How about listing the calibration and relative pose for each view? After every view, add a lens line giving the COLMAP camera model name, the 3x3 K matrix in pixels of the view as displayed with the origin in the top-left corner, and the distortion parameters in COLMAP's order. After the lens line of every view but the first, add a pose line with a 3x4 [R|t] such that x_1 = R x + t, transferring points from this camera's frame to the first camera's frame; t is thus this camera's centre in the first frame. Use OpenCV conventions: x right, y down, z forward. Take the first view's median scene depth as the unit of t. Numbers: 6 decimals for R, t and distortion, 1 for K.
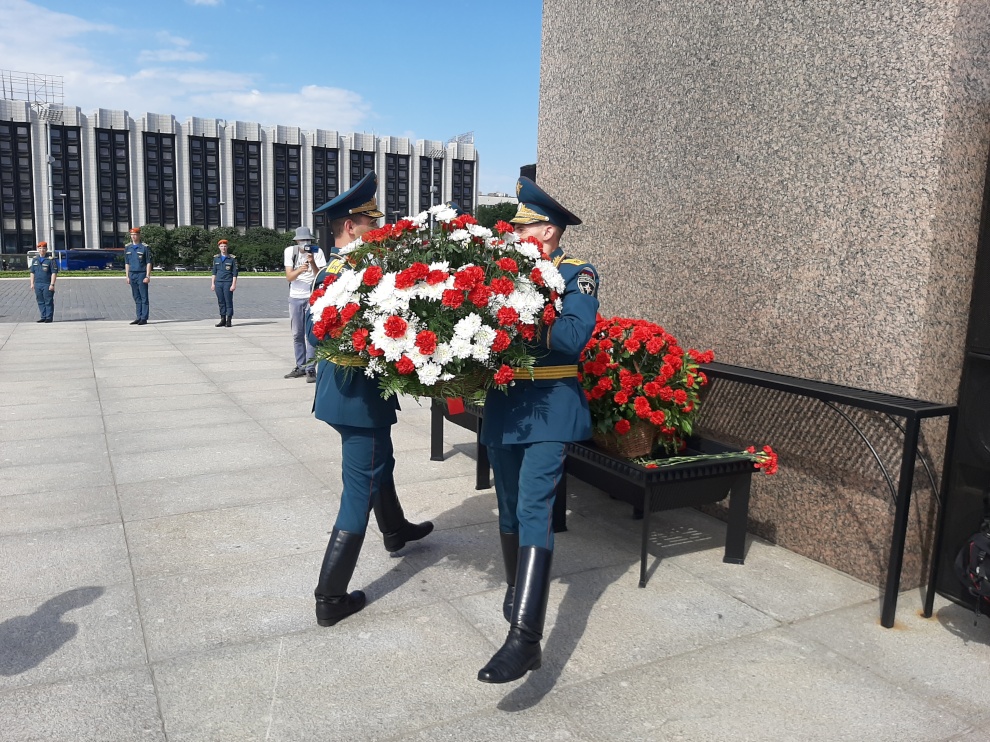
lens RADIAL K [[804.4, 0, 499.0], [0, 804.4, 374.8], [0, 0, 1]] dist [0.045249, -0.014335]
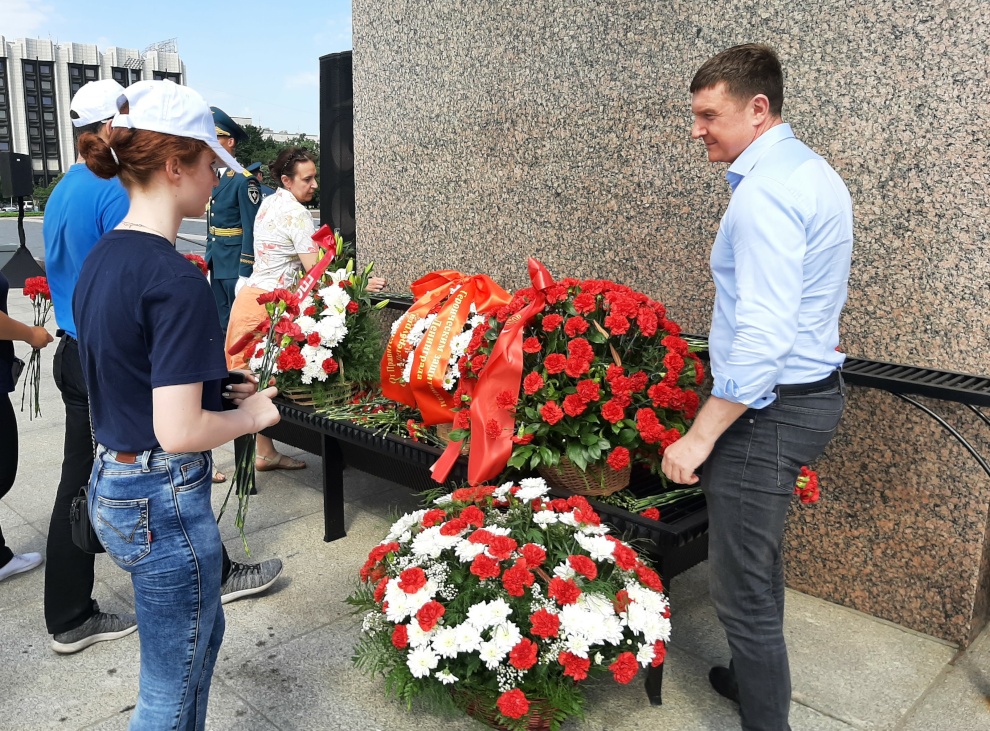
lens RADIAL K [[889.3, 0, 470.1], [0, 889.3, 390.3], [0, 0, 1]] dist [0.044931, -0.095036]
pose [[0.964640, -0.077090, 0.252045, -0.108399], [0.057041, 0.994668, 0.085919, -0.045886], [-0.257325, -0.068504, 0.963894, 0.319647]]
